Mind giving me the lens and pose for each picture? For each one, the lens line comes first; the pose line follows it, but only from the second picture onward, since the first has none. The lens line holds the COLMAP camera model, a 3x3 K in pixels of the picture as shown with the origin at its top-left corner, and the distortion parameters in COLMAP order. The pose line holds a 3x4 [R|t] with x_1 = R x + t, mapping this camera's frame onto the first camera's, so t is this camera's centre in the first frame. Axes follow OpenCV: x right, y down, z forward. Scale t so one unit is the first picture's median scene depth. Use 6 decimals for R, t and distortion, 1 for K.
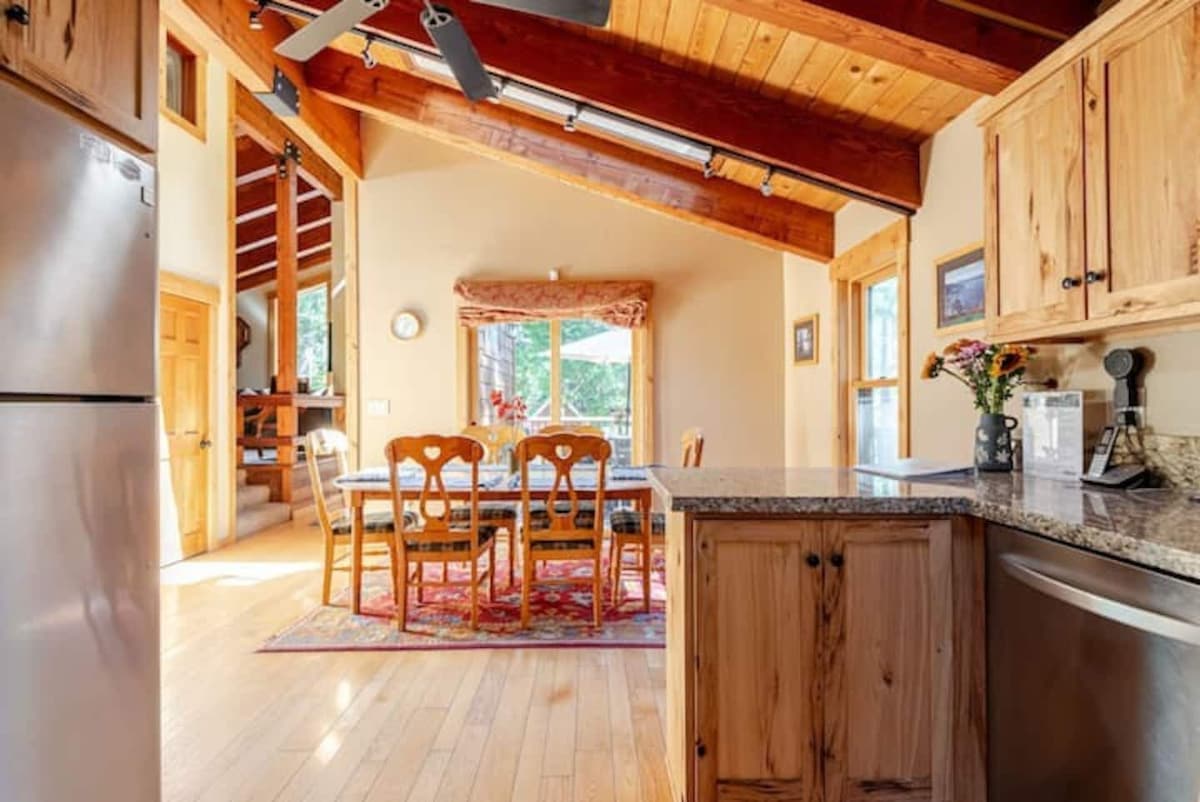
lens RADIAL K [[571.8, 0, 604.8], [0, 571.8, 403.2], [0, 0, 1]] dist [0.001832, -0.000246]
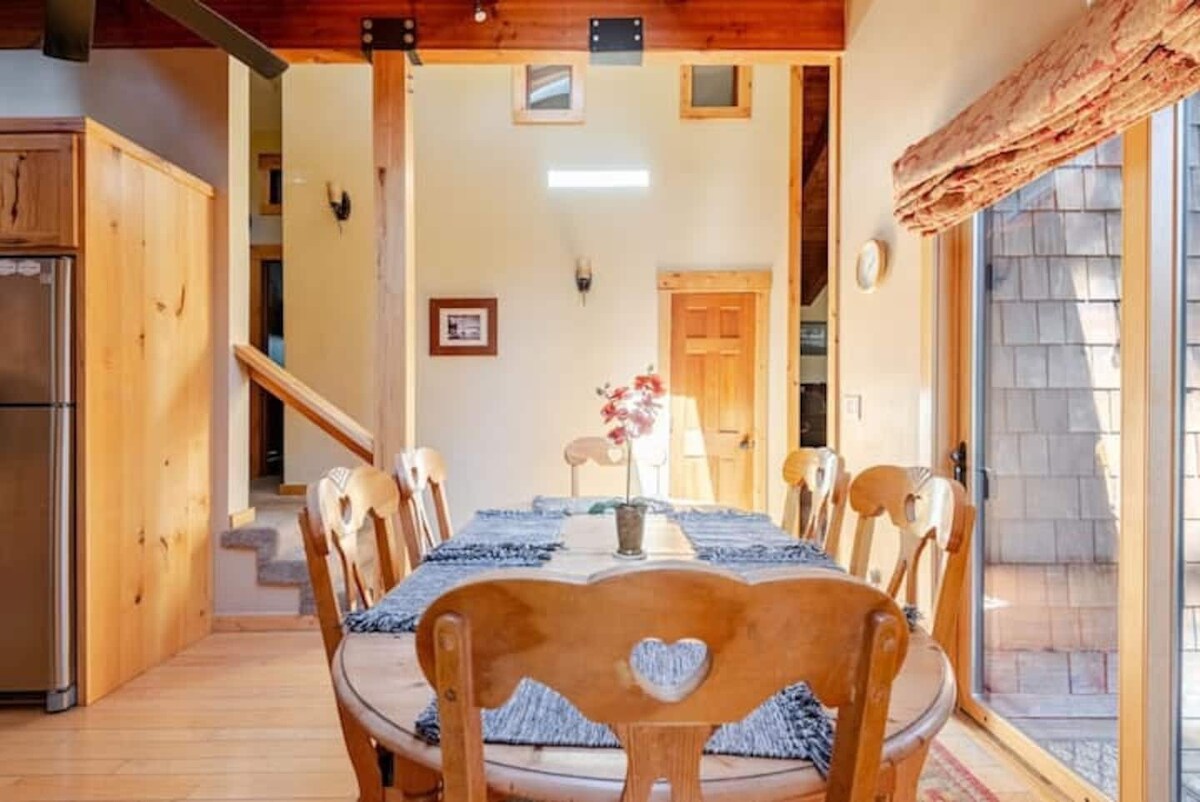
lens RADIAL K [[571.8, 0, 594.3], [0, 571.8, 408.1], [0, 0, 1]] dist [0.001832, -0.000246]
pose [[-0.018336, 0.013069, -0.999746, 0.228185], [0.010110, 0.999866, 0.012886, -0.002857], [0.999781, -0.009871, -0.018466, 0.751911]]
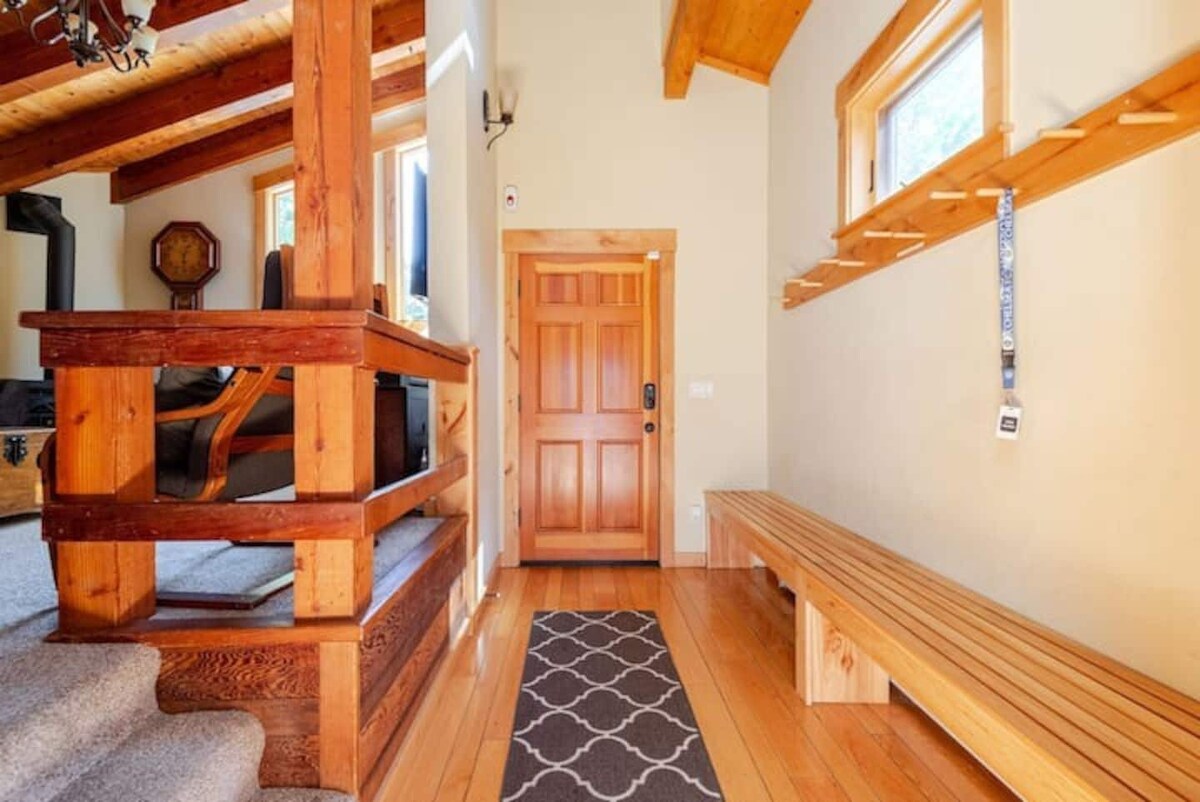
lens RADIAL K [[589.9, 0, 594.4], [0, 589.9, 399.2], [0, 0, 1]] dist [0.002967, -0.003820]
pose [[0.999970, -0.001602, -0.007632, -0.570434], [0.001634, 0.999990, 0.004270, 0.024873], [0.007625, -0.004283, 0.999962, 0.967927]]
